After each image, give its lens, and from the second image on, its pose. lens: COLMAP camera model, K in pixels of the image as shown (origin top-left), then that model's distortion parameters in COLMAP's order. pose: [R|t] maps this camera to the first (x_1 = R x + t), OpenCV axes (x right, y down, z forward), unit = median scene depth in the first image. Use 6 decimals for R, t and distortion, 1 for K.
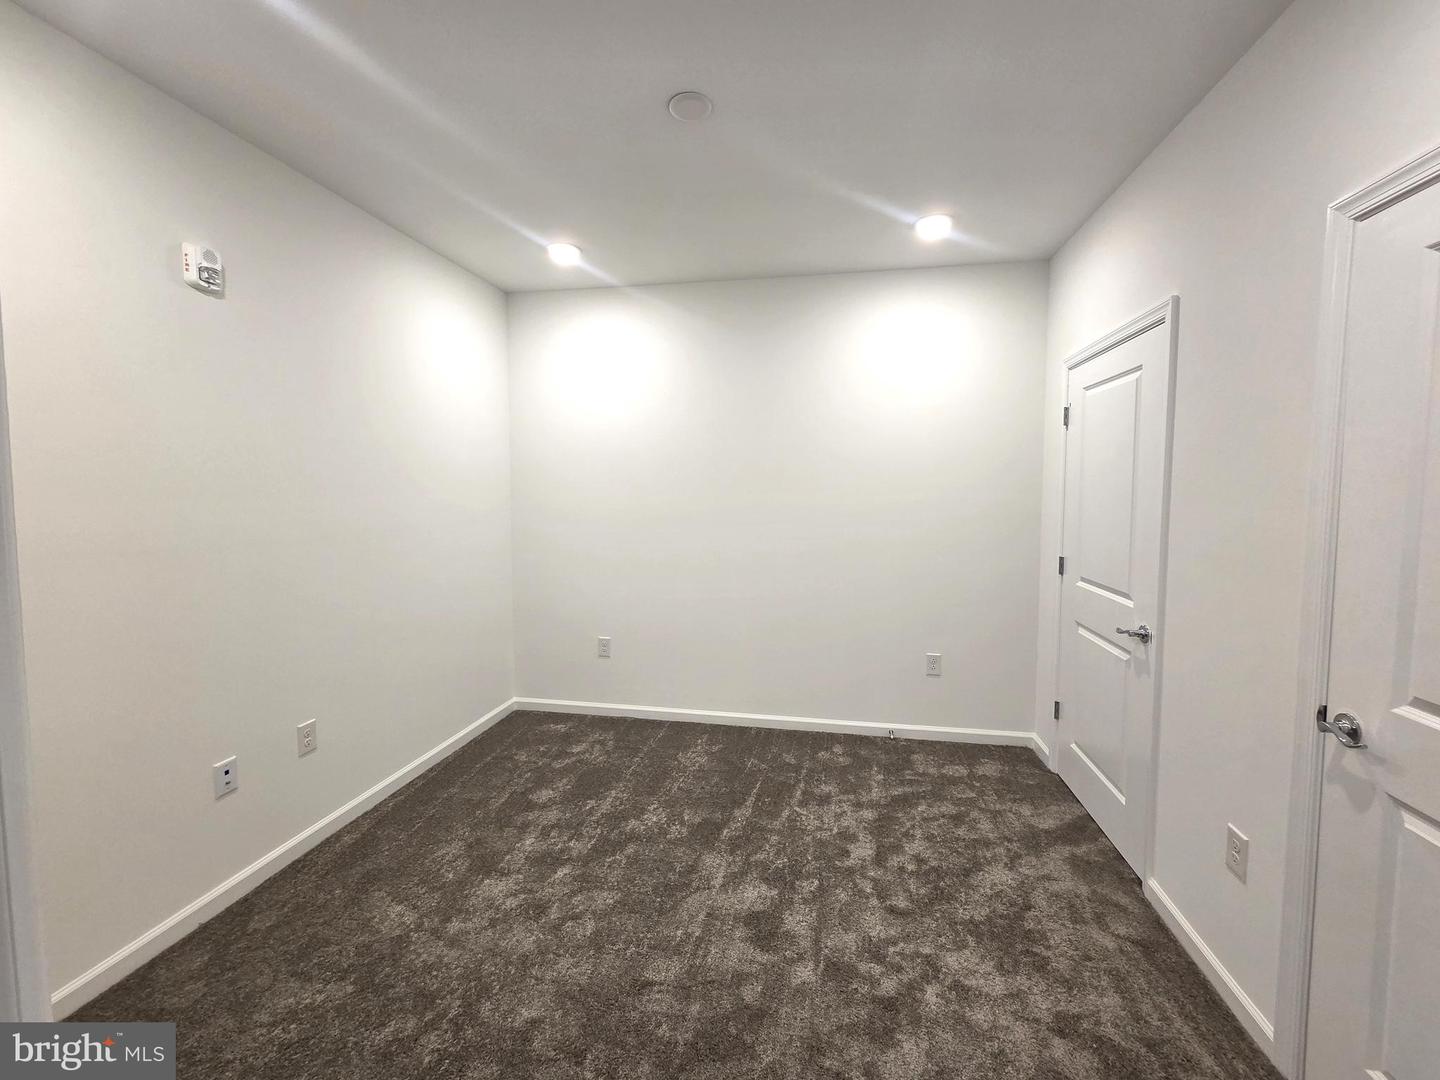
lens RADIAL K [[588.3, 0, 729.9], [0, 588.3, 540.3], [0, 0, 1]] dist [0.007377, -0.002060]
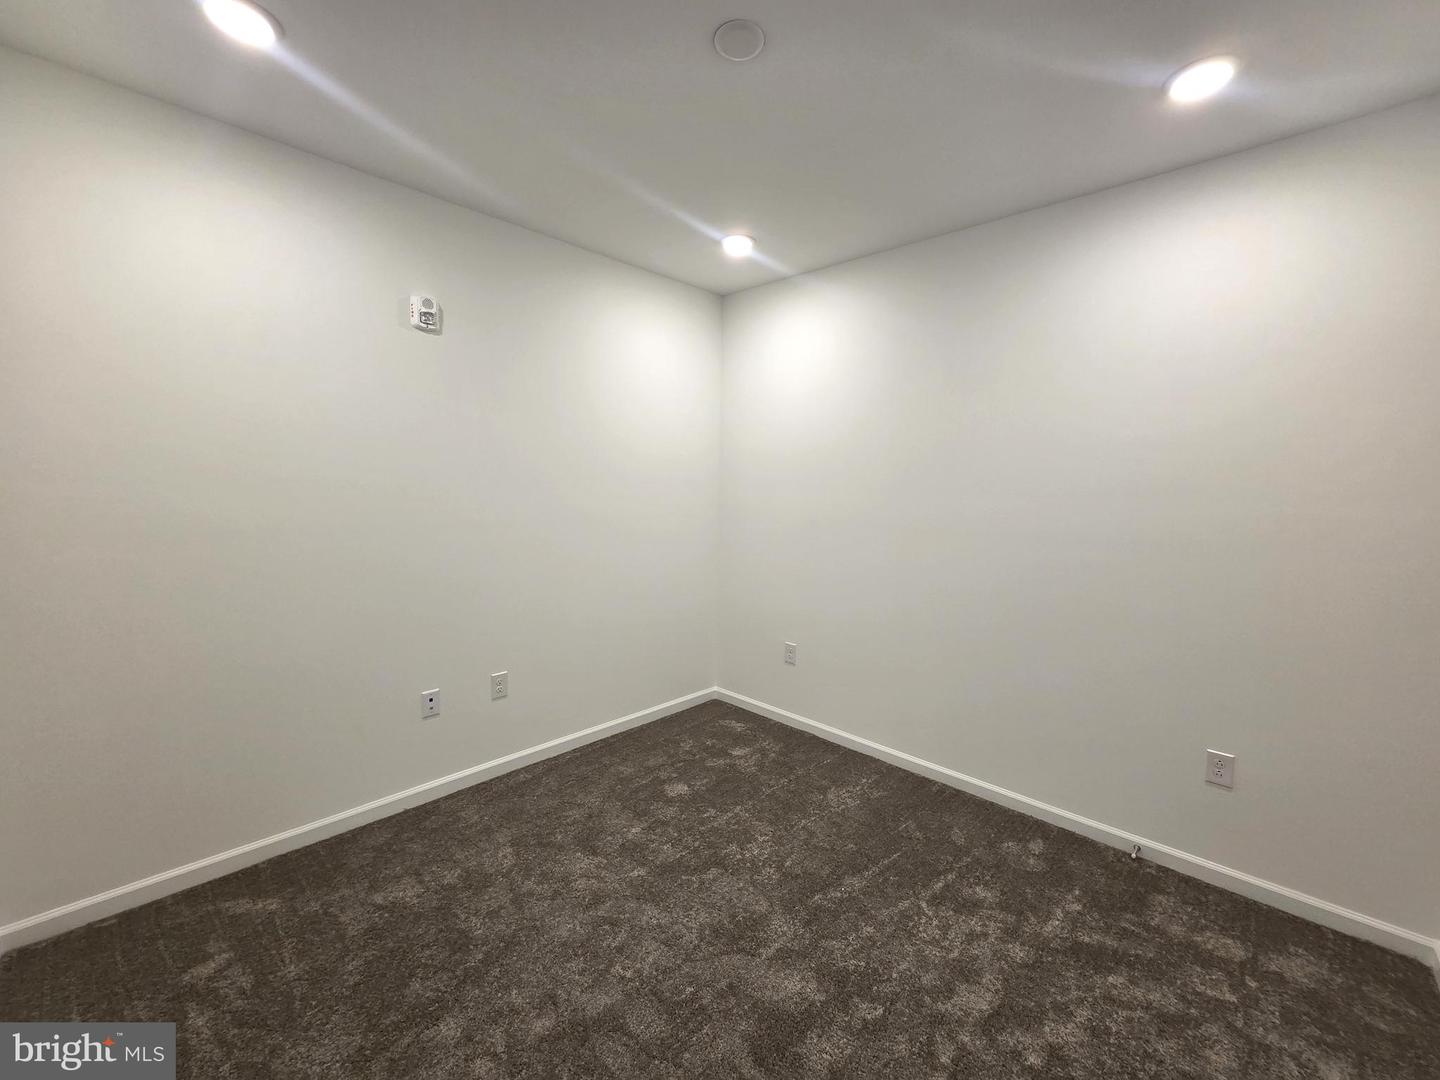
lens RADIAL K [[588.3, 0, 721.6], [0, 588.3, 535.3], [0, 0, 1]] dist [0.007377, -0.002060]
pose [[0.838670, 0.064349, -0.540824, 0.281898], [-0.066843, 0.997650, 0.015048, -0.023622], [0.540522, 0.023530, 0.841001, 0.191181]]
